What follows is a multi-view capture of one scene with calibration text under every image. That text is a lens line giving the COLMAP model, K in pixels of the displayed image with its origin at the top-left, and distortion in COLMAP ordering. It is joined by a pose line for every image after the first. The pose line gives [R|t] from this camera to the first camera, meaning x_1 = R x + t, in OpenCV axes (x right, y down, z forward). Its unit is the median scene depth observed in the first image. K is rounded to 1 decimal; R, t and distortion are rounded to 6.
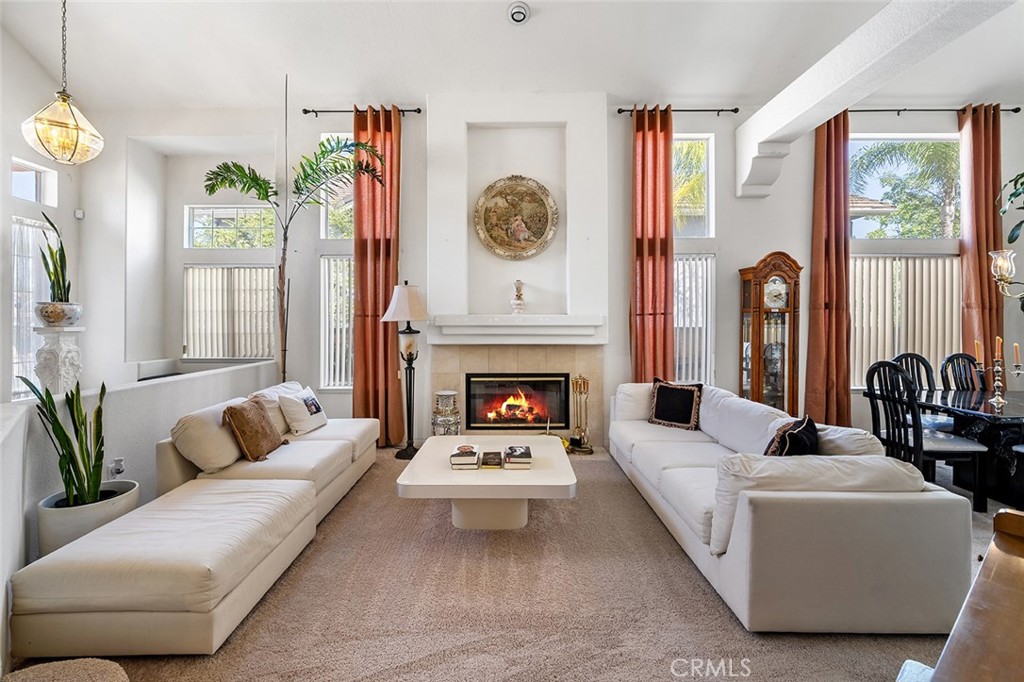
lens RADIAL K [[427.6, 0, 505.9], [0, 427.6, 323.2], [0, 0, 1]] dist [0.001106, 0.000900]
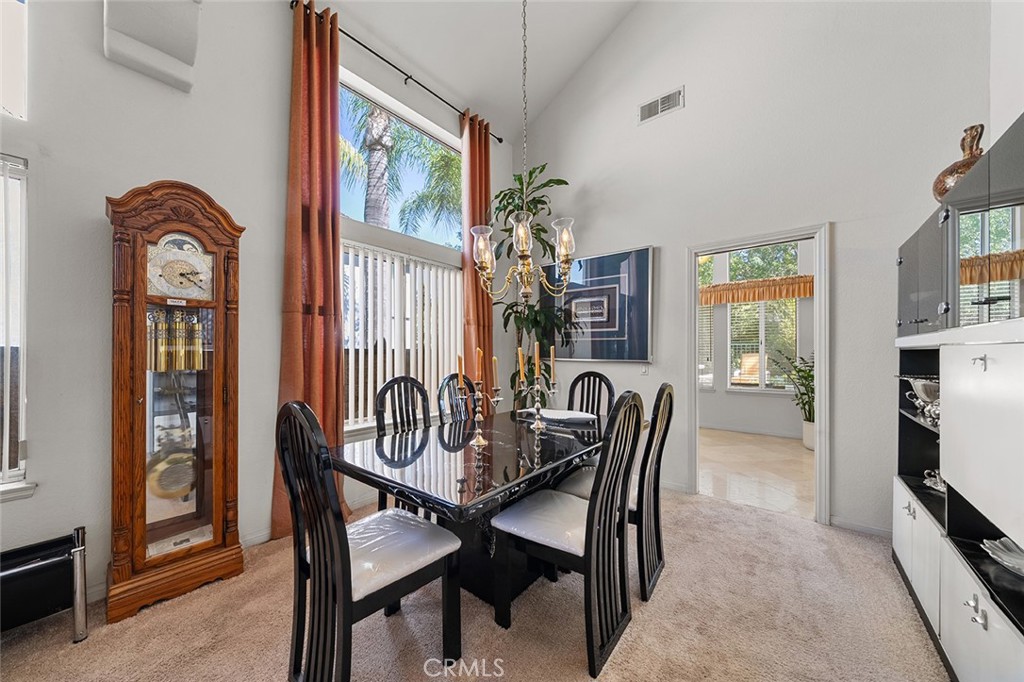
lens RADIAL K [[351.9, 0, 518.0], [0, 351.9, 353.8], [0, 0, 1]] dist [0.000614, -0.000224]
pose [[0.618655, -0.001783, 0.785661, 0.553545], [0.006988, 0.999970, -0.003233, 0.031776], [-0.785632, 0.007490, 0.618649, 0.448591]]
